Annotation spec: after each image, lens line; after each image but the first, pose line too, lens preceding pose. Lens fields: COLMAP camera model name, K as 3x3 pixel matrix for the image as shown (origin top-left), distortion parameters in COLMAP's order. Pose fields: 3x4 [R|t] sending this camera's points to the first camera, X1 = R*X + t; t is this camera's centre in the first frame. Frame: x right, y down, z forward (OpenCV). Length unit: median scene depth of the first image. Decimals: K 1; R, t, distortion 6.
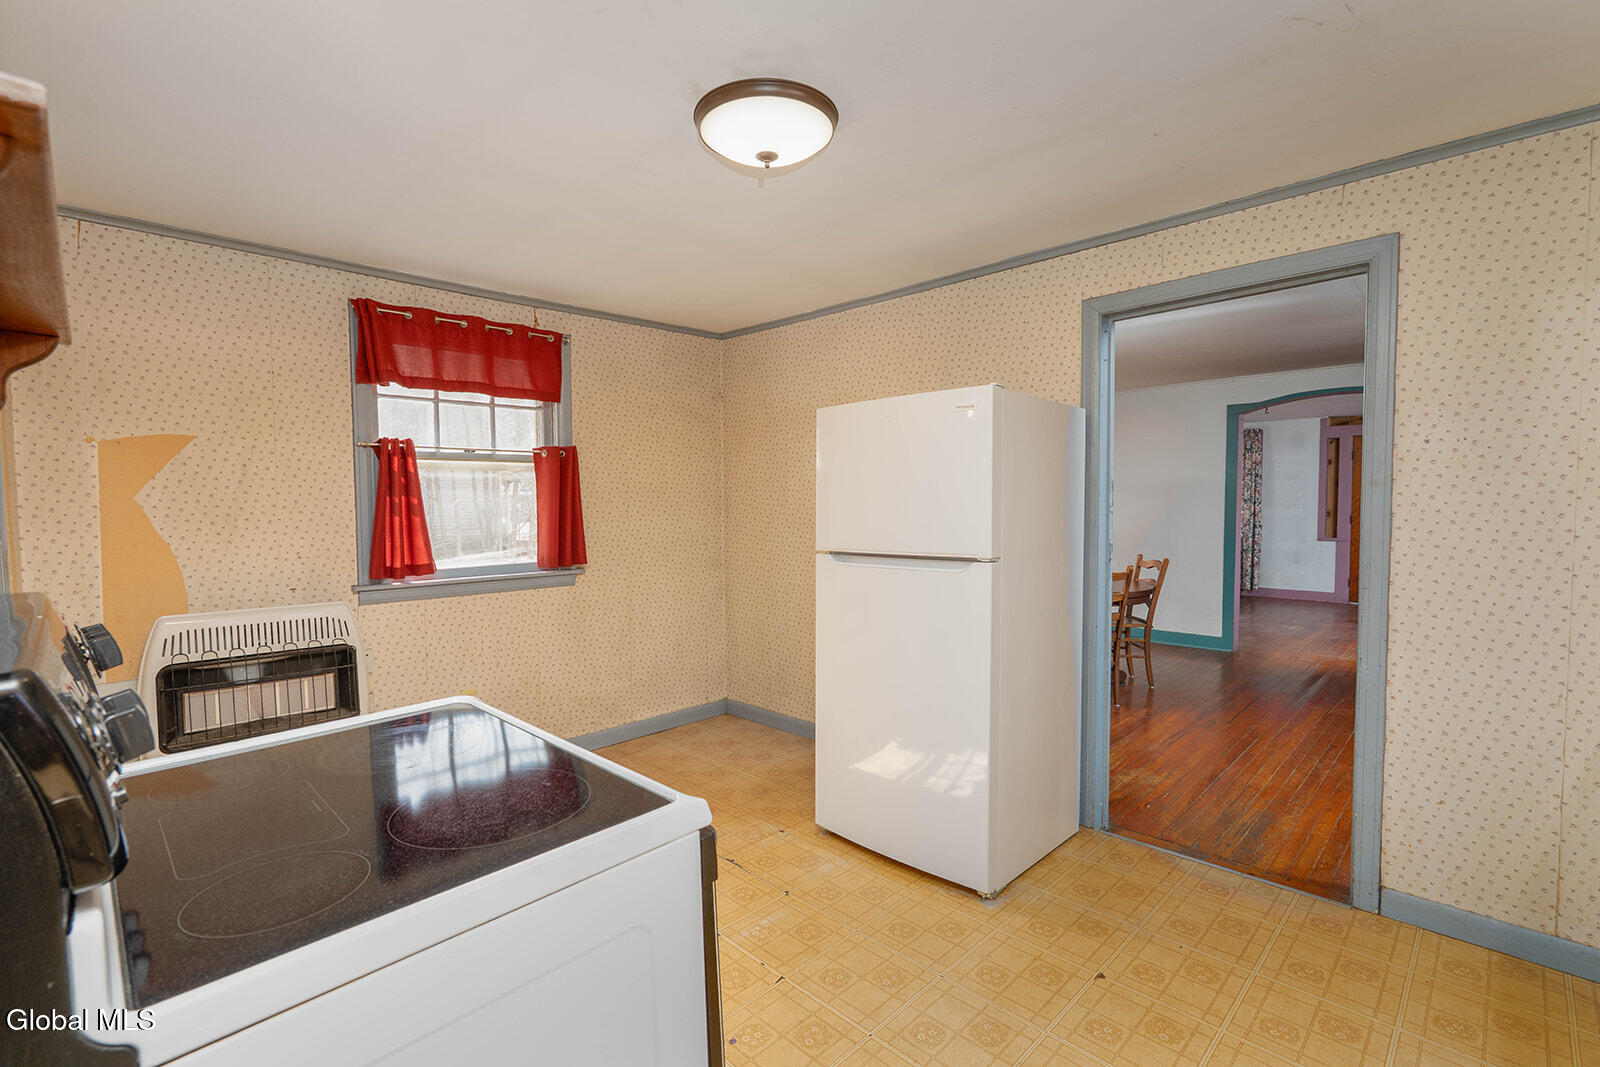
lens RADIAL K [[724.8, 0, 803.6], [0, 724.8, 535.1], [0, 0, 1]] dist [-0.002892, 0.000209]
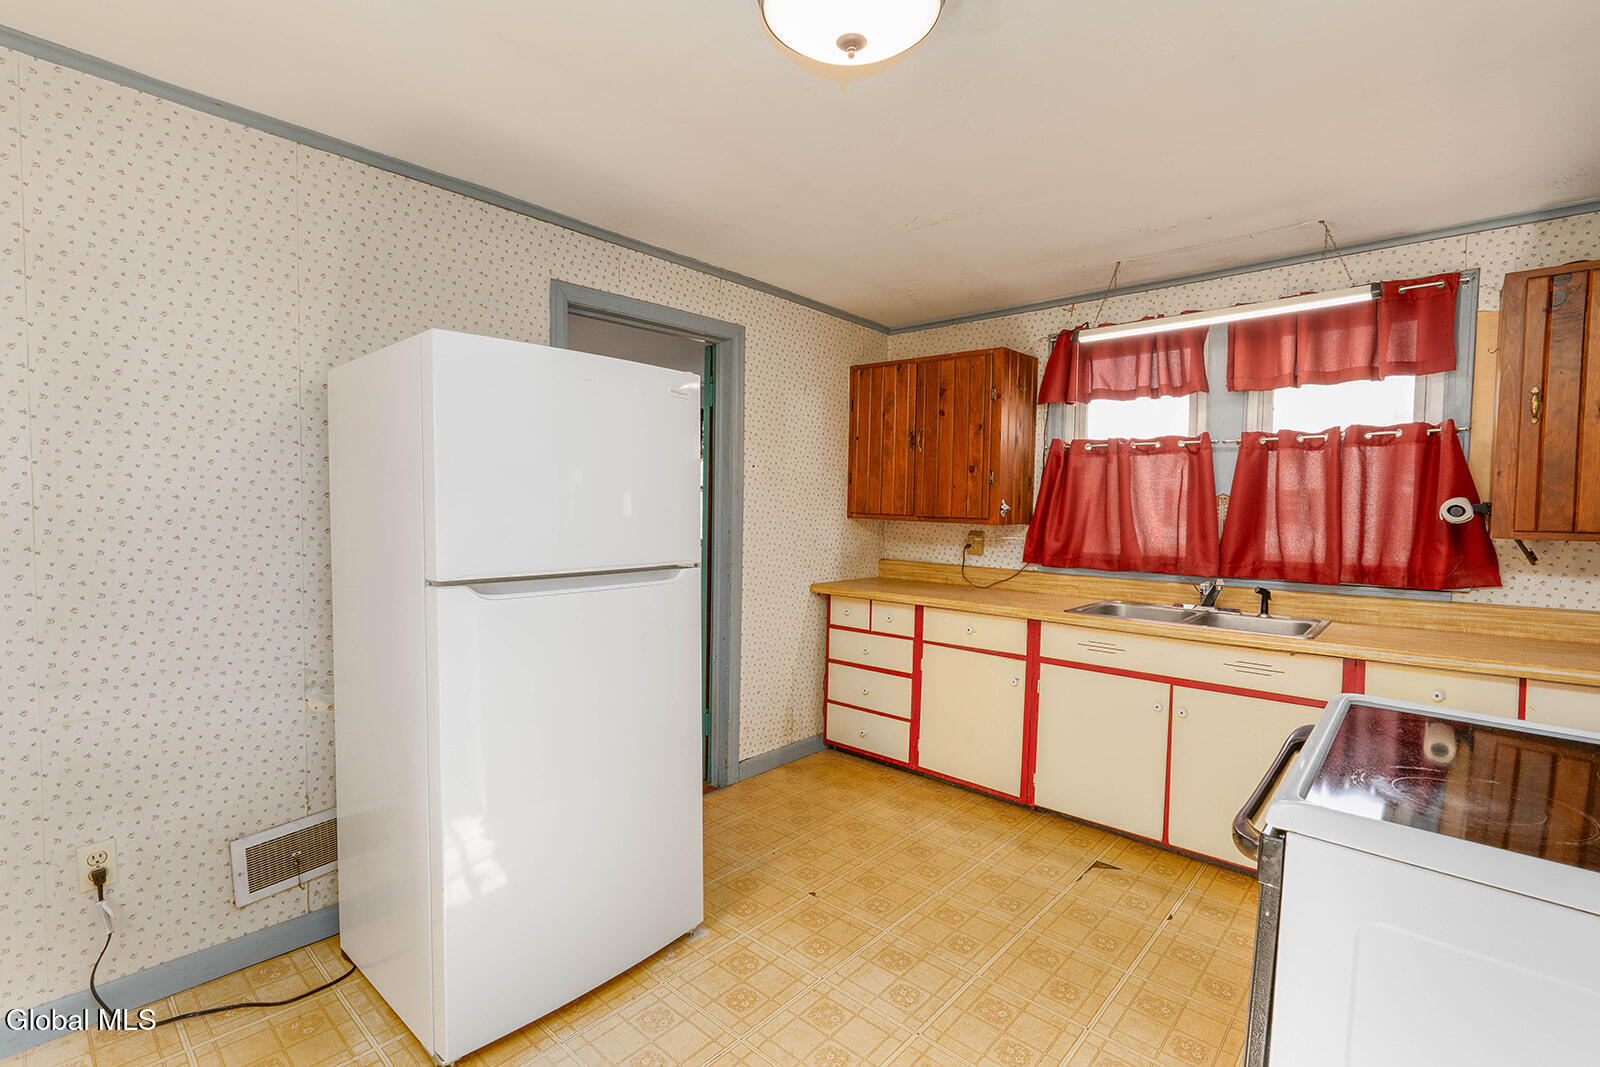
lens RADIAL K [[724.8, 0, 803.6], [0, 724.8, 535.8], [0, 0, 1]] dist [-0.002892, 0.000209]
pose [[-0.050648, -0.031696, 0.998213, -0.698624], [0.035159, 0.998820, 0.033499, -0.026472], [-0.998097, 0.036793, -0.049474, 0.944780]]
